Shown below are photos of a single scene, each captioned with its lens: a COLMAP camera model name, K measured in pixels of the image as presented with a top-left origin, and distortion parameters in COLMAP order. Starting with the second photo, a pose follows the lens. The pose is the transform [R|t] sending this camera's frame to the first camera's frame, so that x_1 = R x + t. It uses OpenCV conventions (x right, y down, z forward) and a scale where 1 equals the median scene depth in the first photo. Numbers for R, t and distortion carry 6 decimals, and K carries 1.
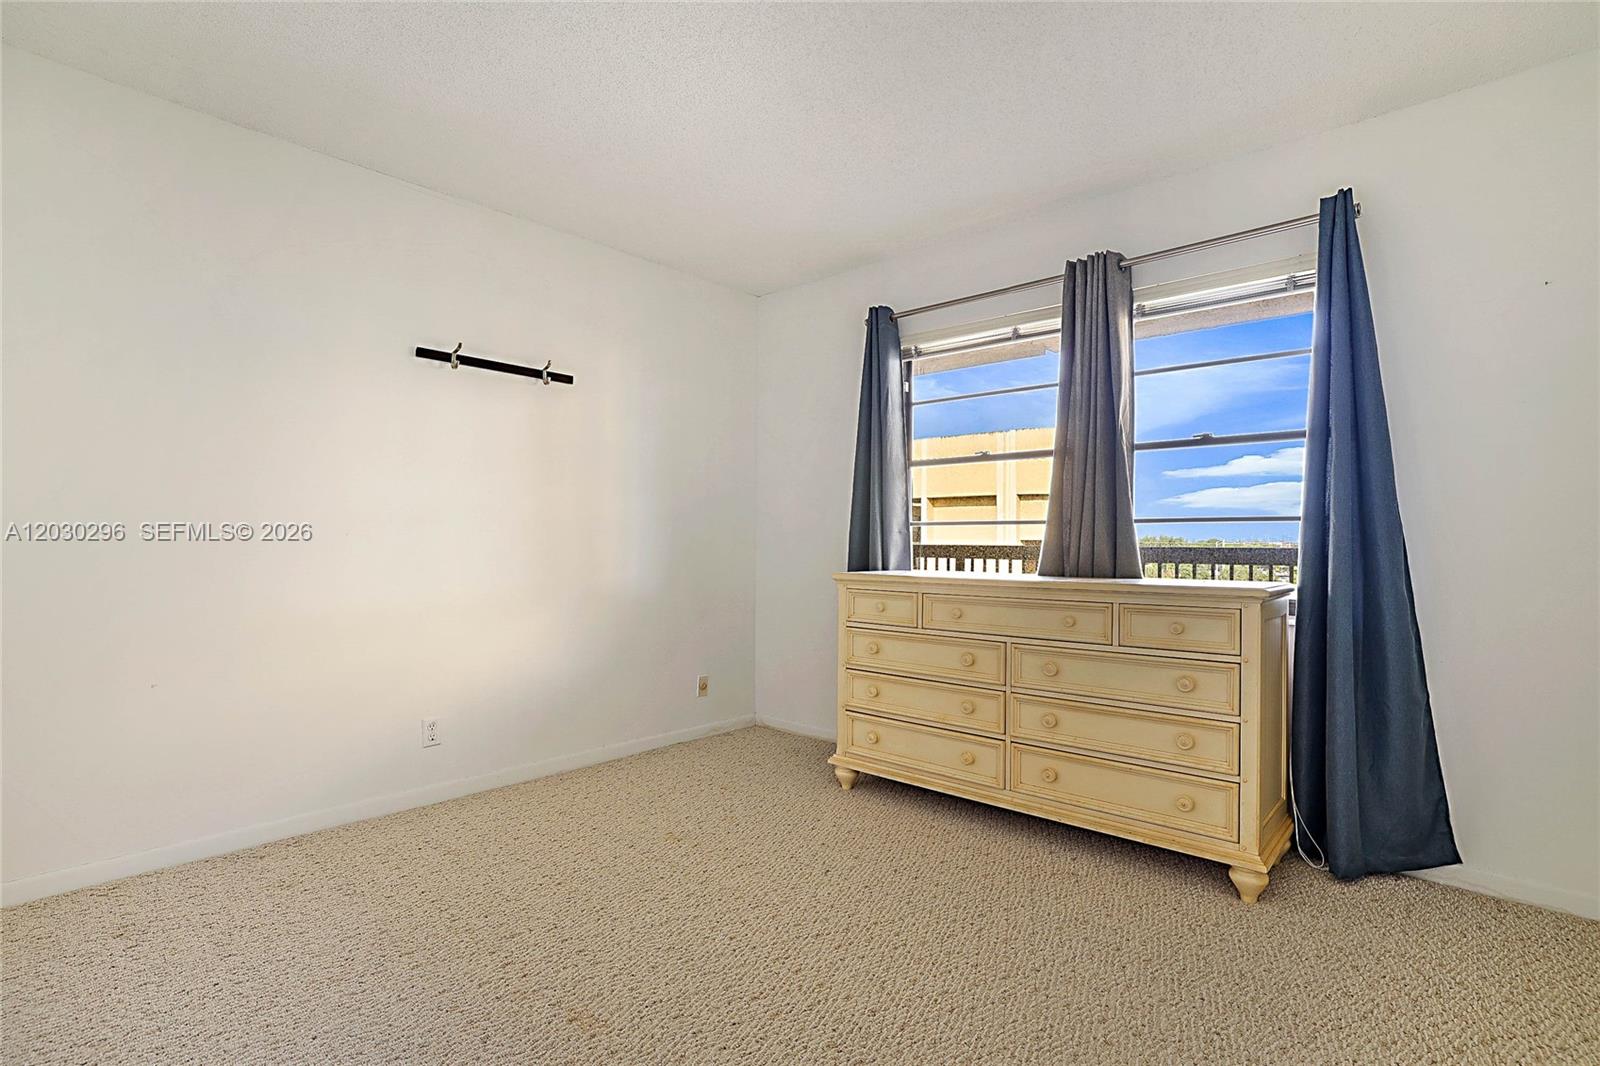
lens RADIAL K [[776.7, 0, 799.5], [0, 776.7, 535.6], [0, 0, 1]] dist [0.000292, 0.000055]
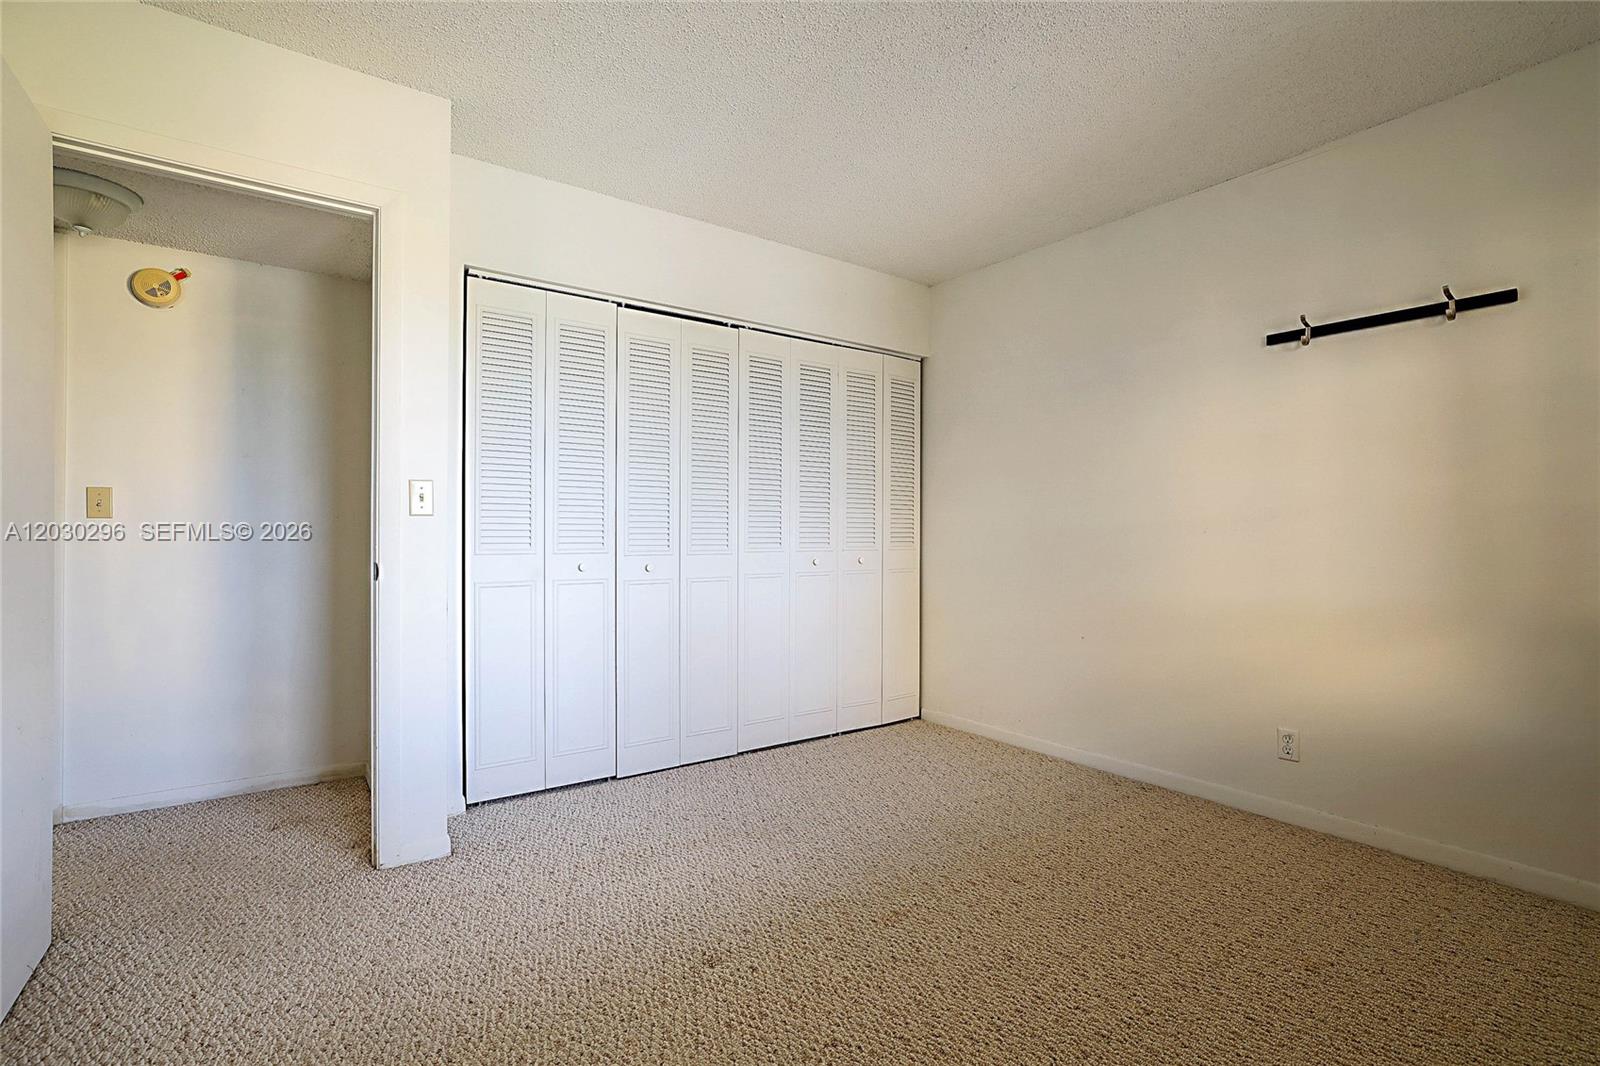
lens RADIAL K [[776.7, 0, 799.9], [0, 776.7, 533.8], [0, 0, 1]] dist [0.000292, 0.000055]
pose [[-0.220665, -0.007662, -0.975320, 0.556560], [-0.001192, 0.999971, -0.007586, 0.009381], [0.975349, -0.000511, -0.220667, 0.635564]]
